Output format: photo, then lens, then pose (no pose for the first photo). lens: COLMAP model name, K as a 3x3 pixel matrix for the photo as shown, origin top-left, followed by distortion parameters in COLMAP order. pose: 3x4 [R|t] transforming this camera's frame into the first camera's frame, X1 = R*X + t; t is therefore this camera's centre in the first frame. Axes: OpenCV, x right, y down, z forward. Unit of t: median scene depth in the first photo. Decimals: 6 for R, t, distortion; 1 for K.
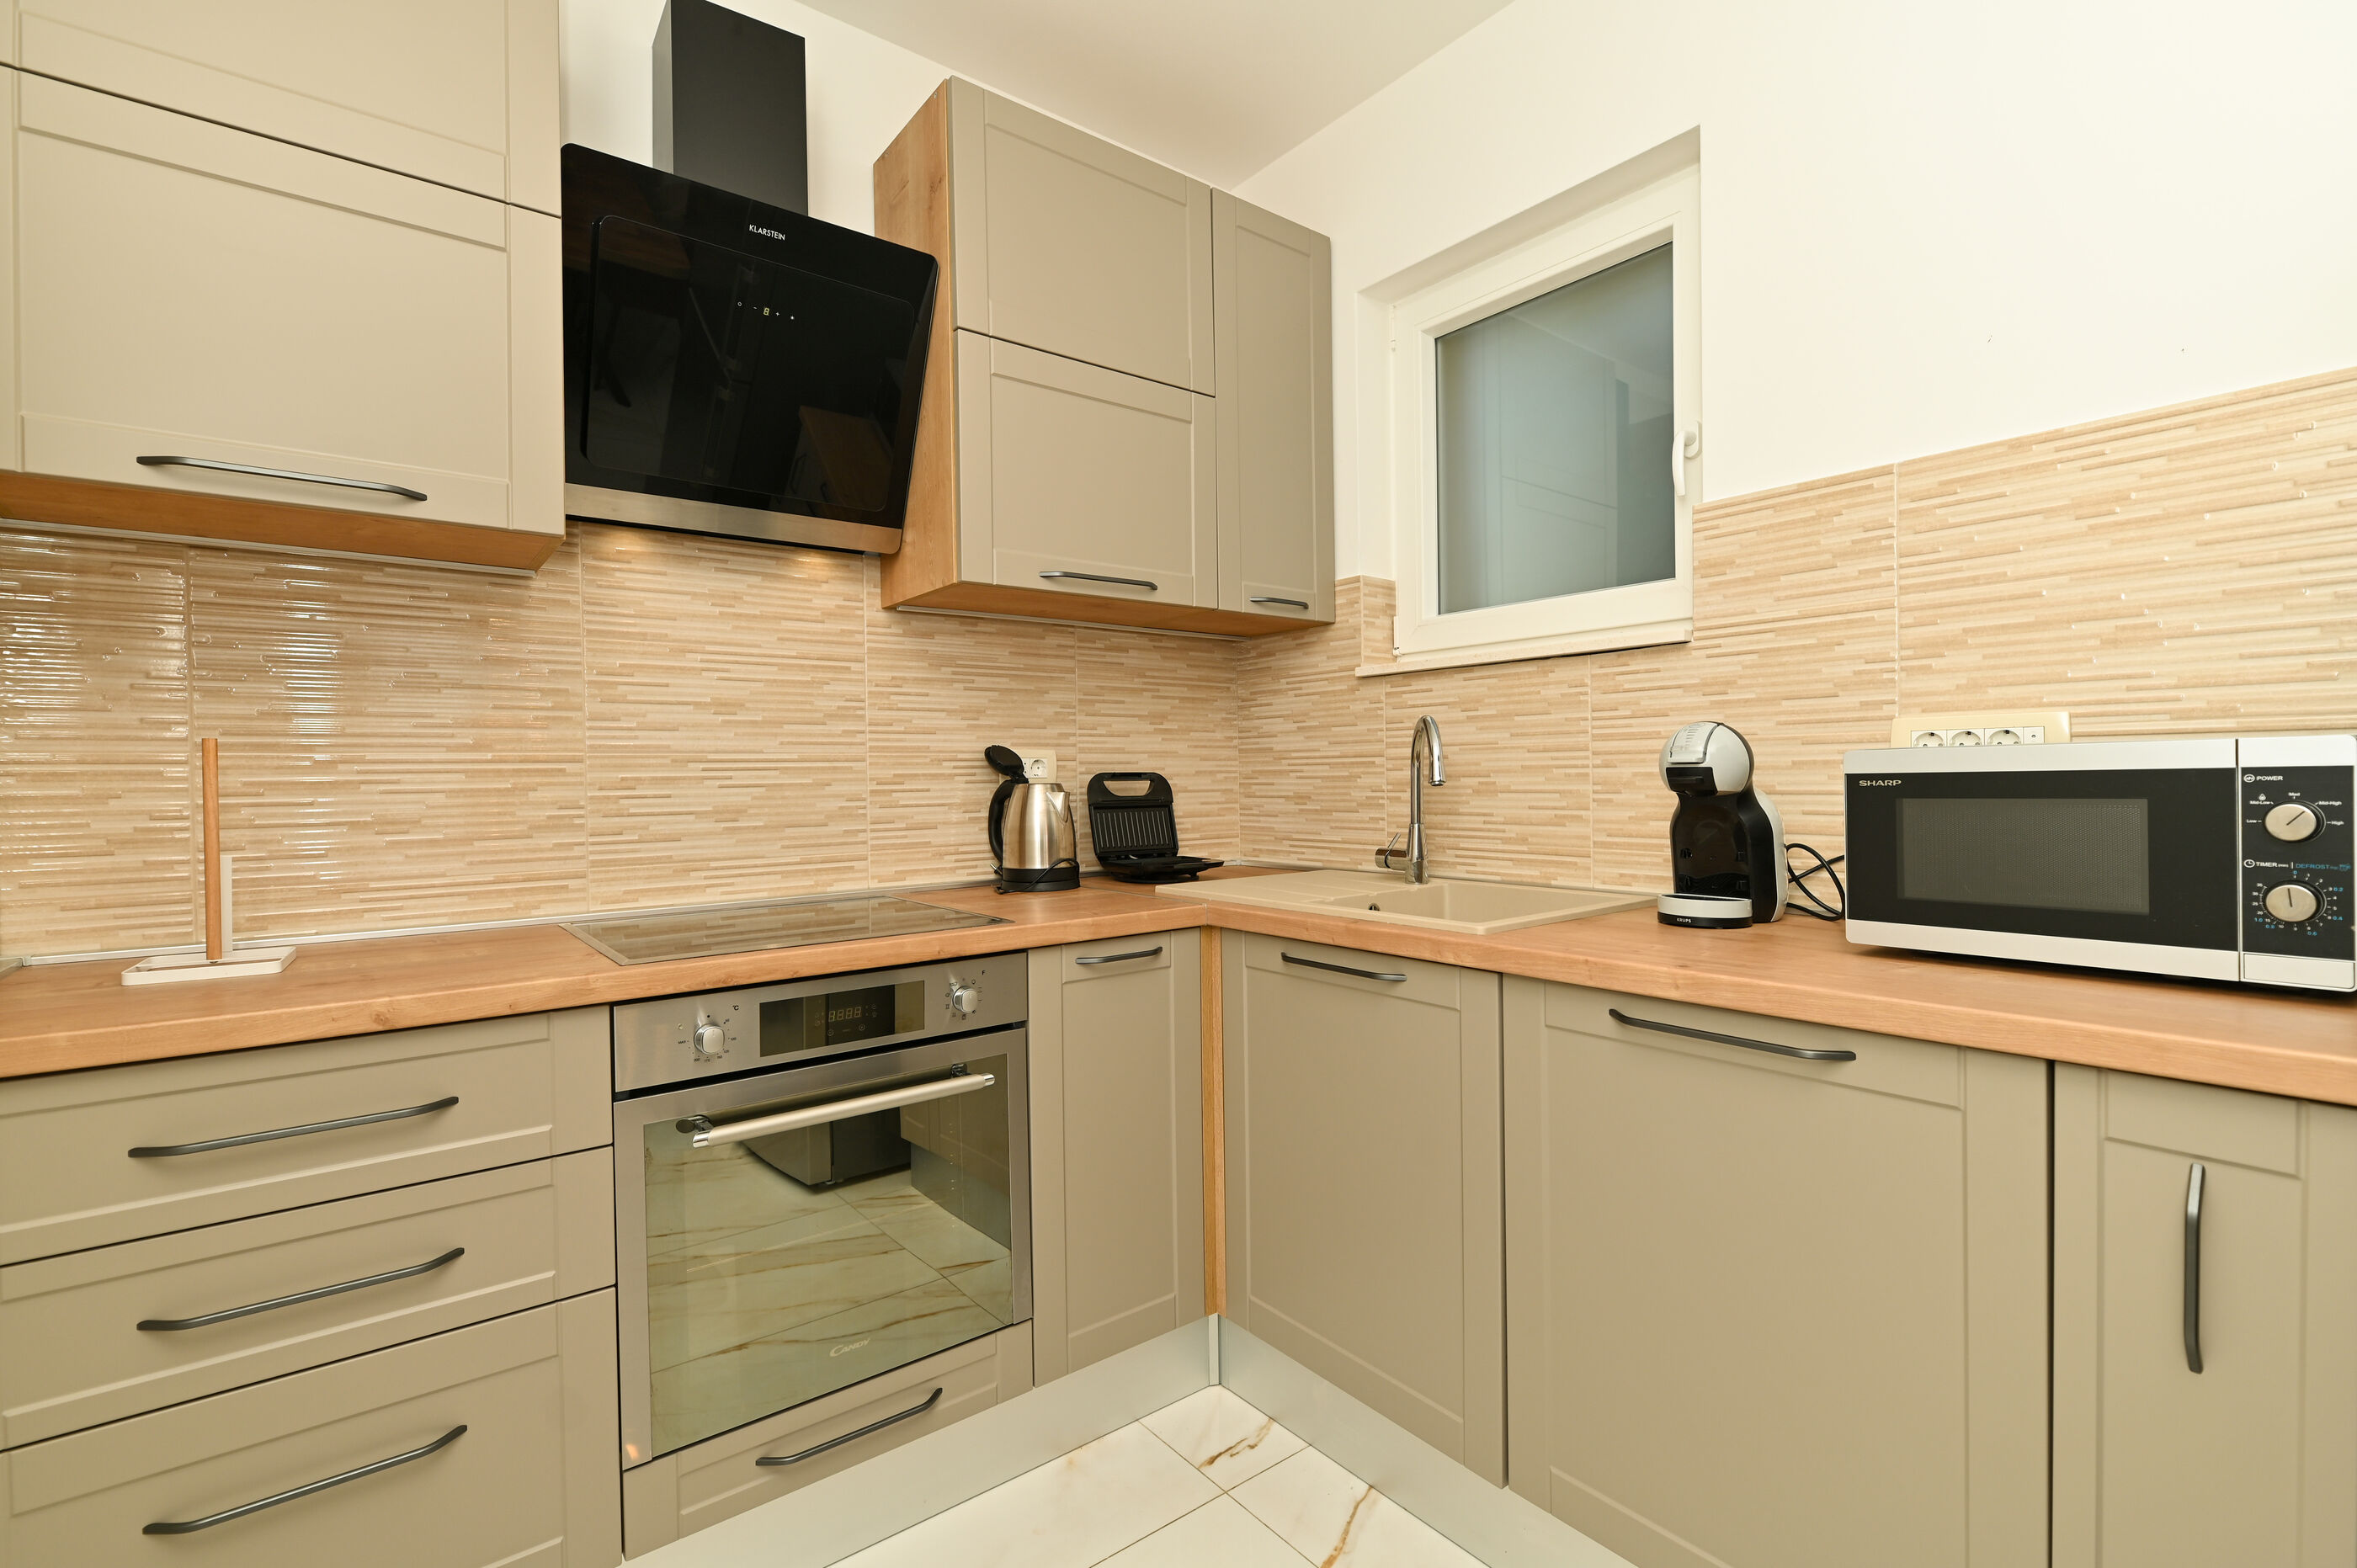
lens RADIAL K [[1063.1, 0, 1179.7], [0, 1063.1, 790.6], [0, 0, 1]] dist [-0.001667, -0.000238]
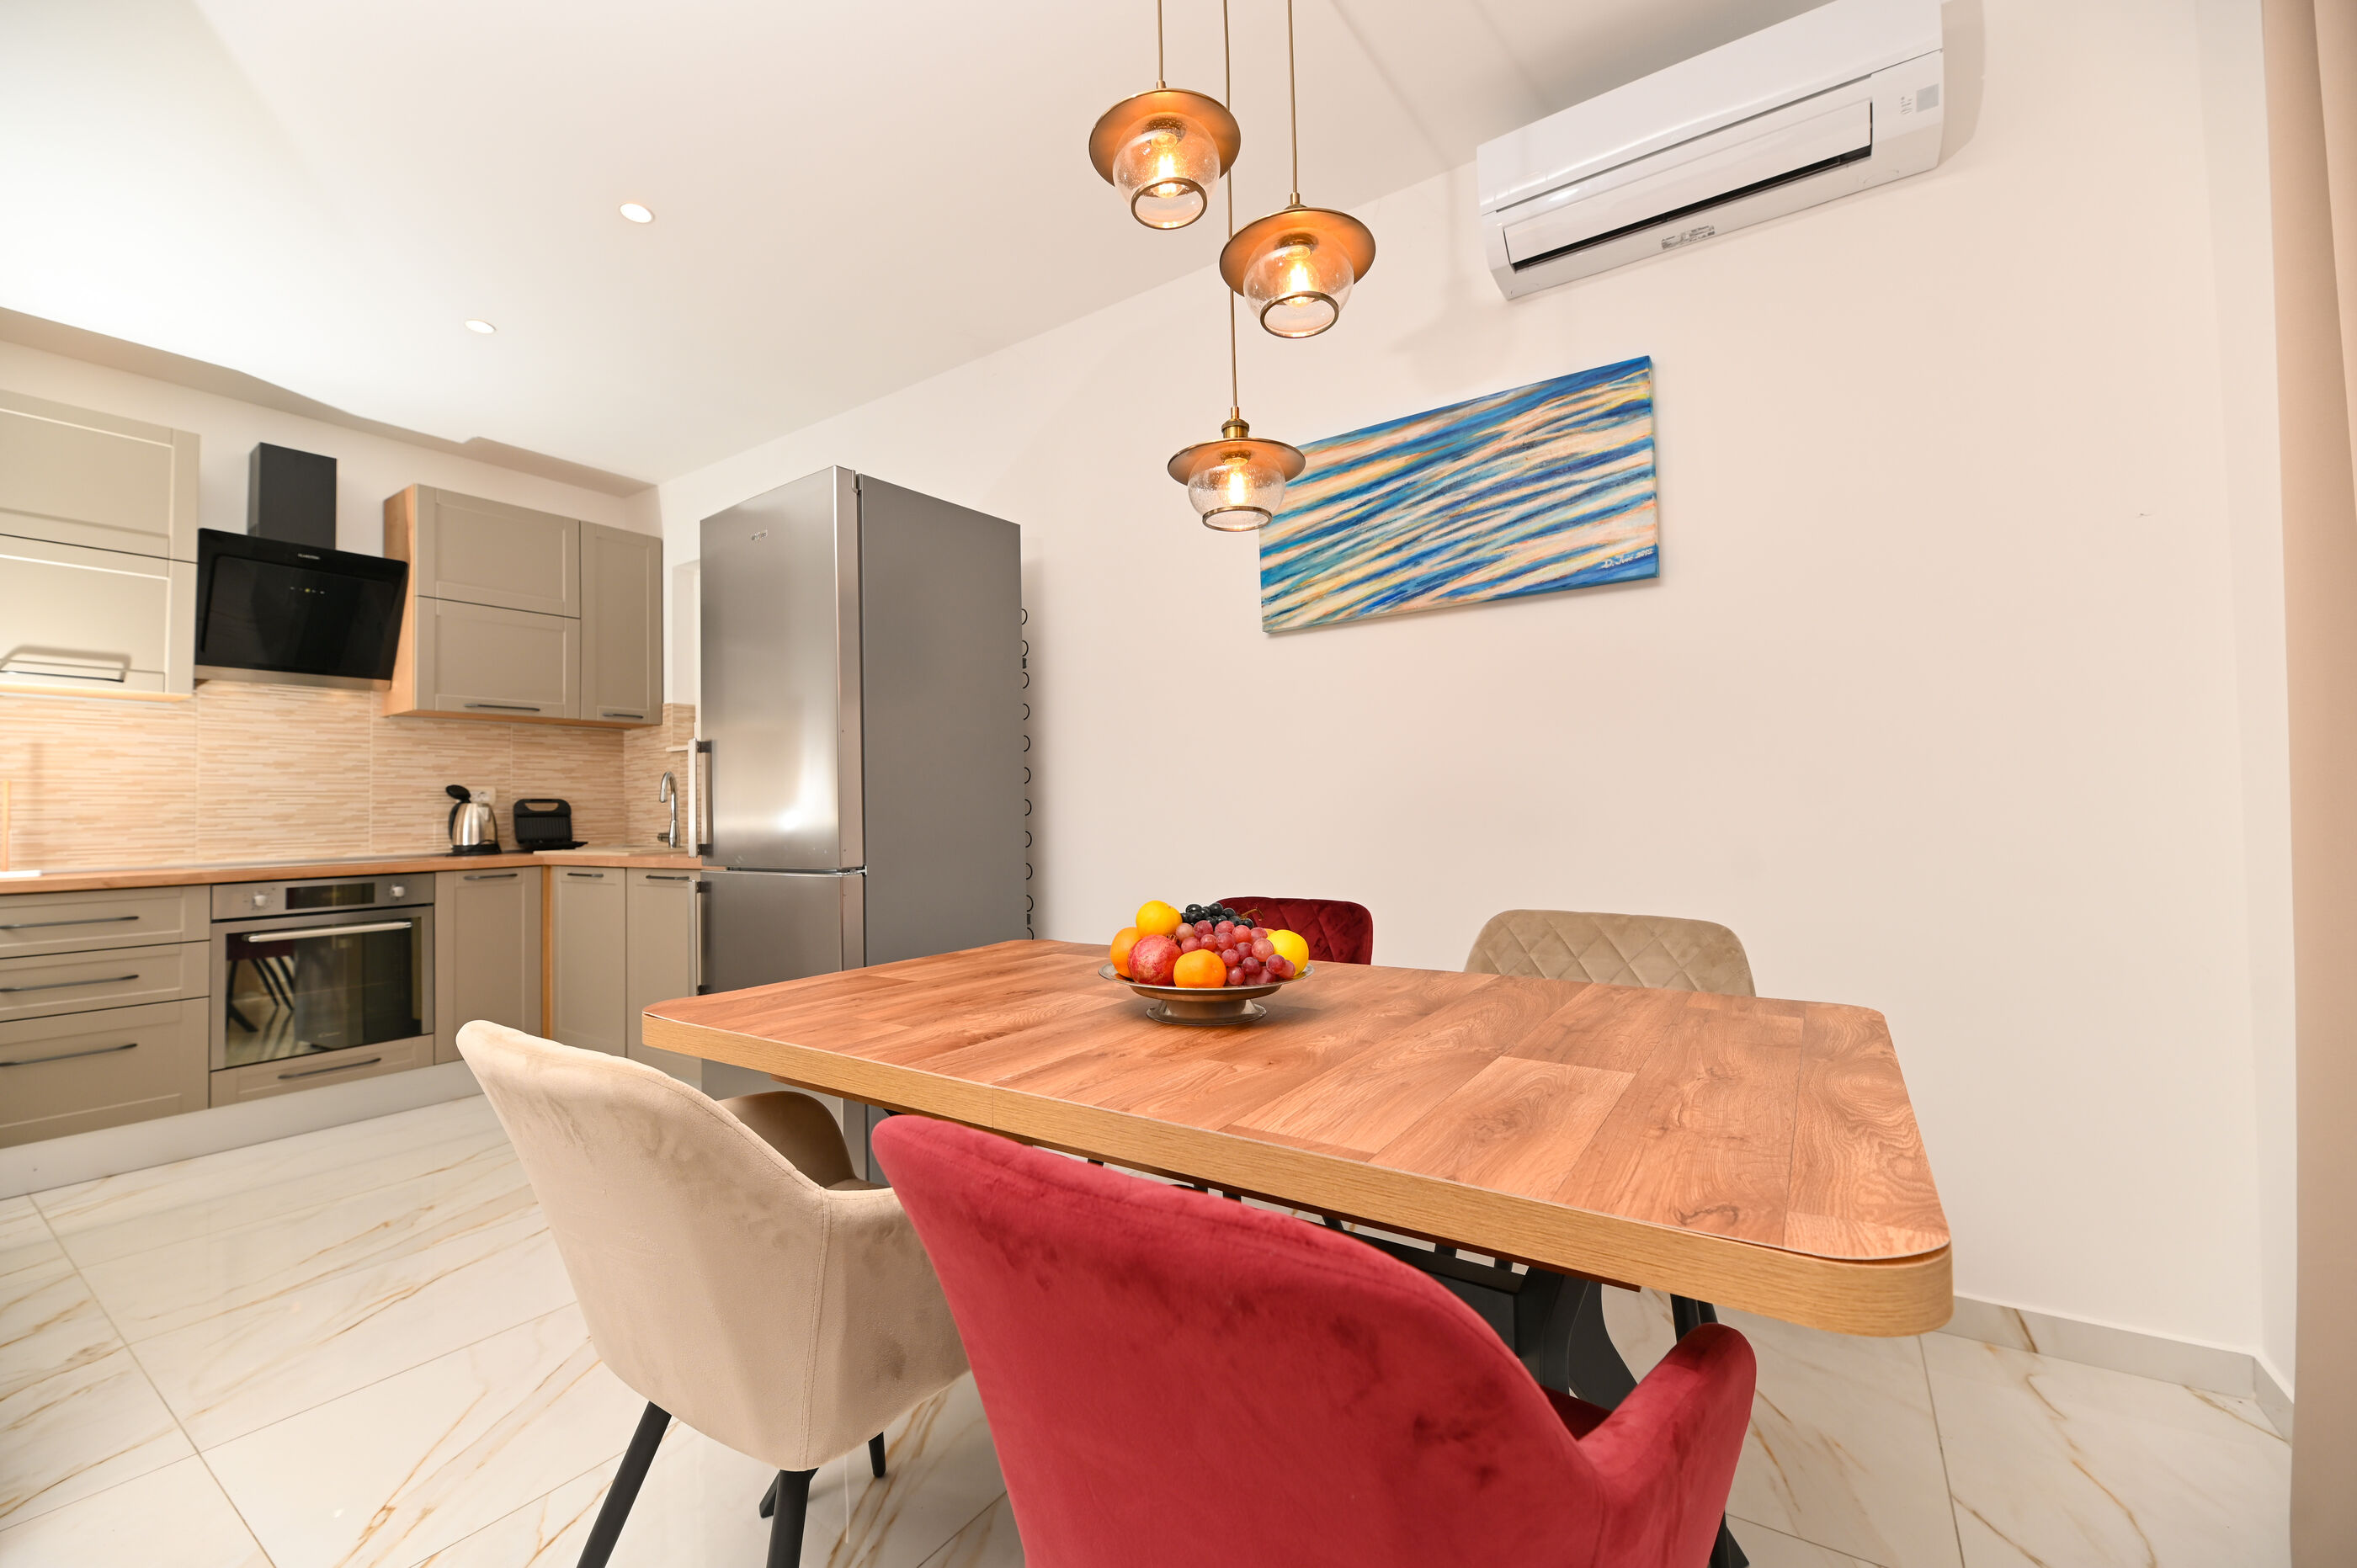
lens RADIAL K [[947.7, 0, 1172.8], [0, 947.7, 773.5], [0, 0, 1]] dist [0.000301, -0.000322]
pose [[0.950005, 0.011614, 0.312020, 0.544573], [0.003642, 0.998828, -0.048266, 0.027098], [-0.312215, 0.046989, 0.948849, -1.092167]]
